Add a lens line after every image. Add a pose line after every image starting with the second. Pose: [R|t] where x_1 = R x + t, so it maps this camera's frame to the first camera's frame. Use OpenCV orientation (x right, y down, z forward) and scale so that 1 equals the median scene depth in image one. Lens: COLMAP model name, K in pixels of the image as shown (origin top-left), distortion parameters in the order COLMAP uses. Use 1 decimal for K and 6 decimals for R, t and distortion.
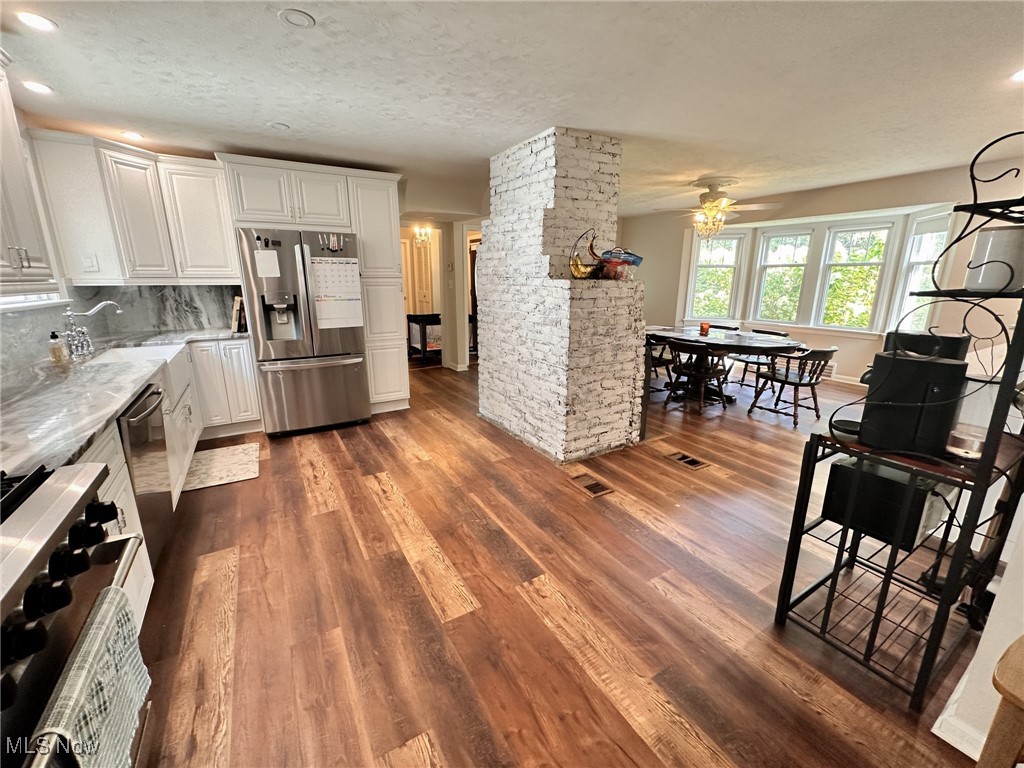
lens RADIAL K [[421.6, 0, 512.0], [0, 421.6, 384.0], [0, 0, 1]] dist [-0.001452, 0.000094]
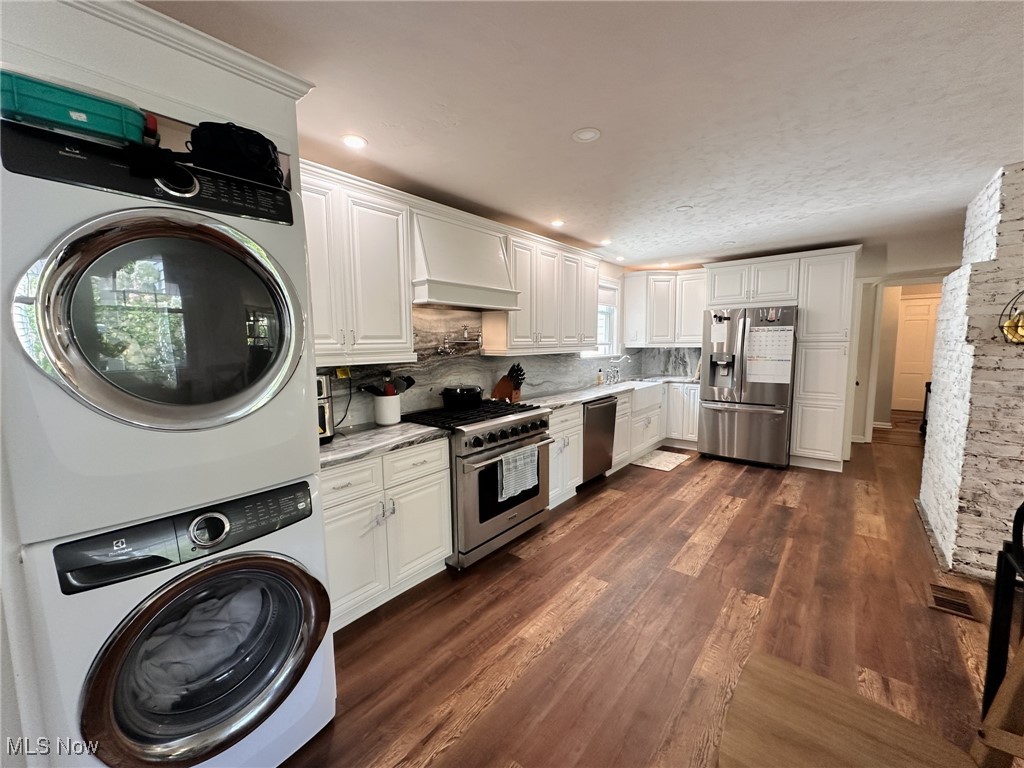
lens RADIAL K [[408.1, 0, 512.0], [0, 408.1, 384.0], [0, 0, 1]] dist [-0.001169, -0.000086]
pose [[0.330230, 0.091371, -0.939468, 0.522155], [-0.217740, 0.975834, 0.018371, 0.008562], [0.918443, 0.198493, 0.342145, -0.079945]]
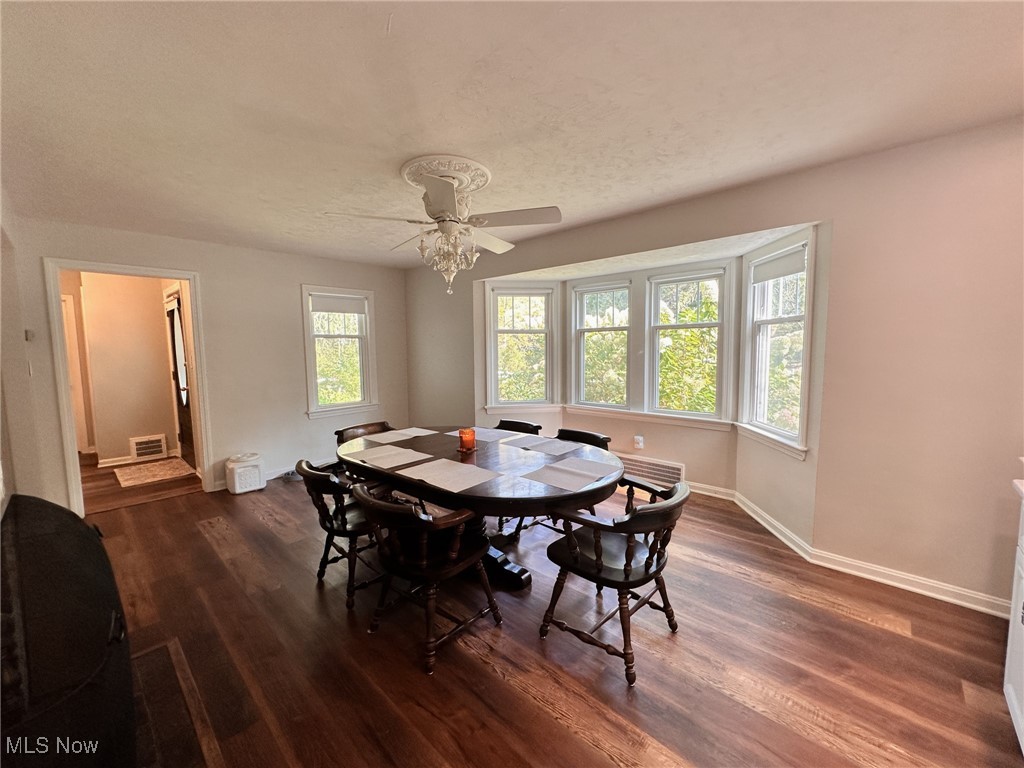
lens RADIAL K [[408.1, 0, 512.0], [0, 408.1, 384.0], [0, 0, 1]] dist [-0.001169, -0.000086]
pose [[0.961757, -0.039864, 0.270989, 0.567743], [0.082632, 0.985485, -0.148293, -0.182637], [-0.261144, 0.165014, 0.951091, 0.730687]]
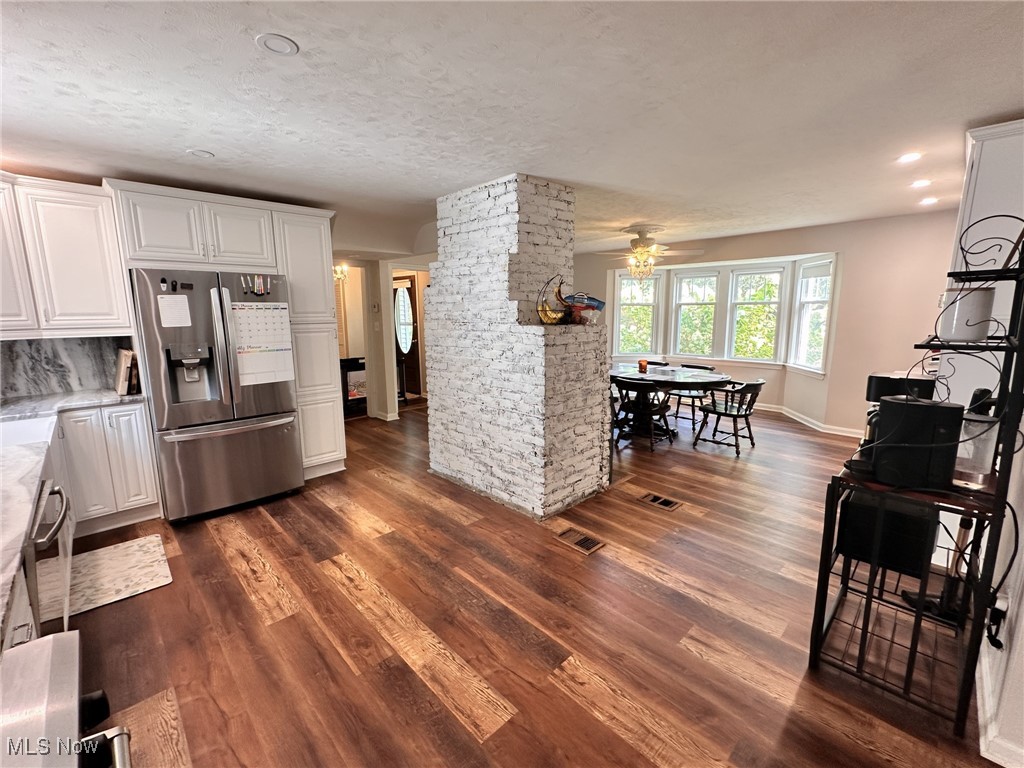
lens RADIAL K [[439.5, 0, 512.0], [0, 439.5, 384.0], [0, 0, 1]] dist [-0.001236, 0.000135]
pose [[0.974472, -0.045992, 0.219747, -0.141470], [0.064400, 0.994922, -0.077351, -0.036960], [-0.215073, 0.089528, 0.972486, 0.041256]]
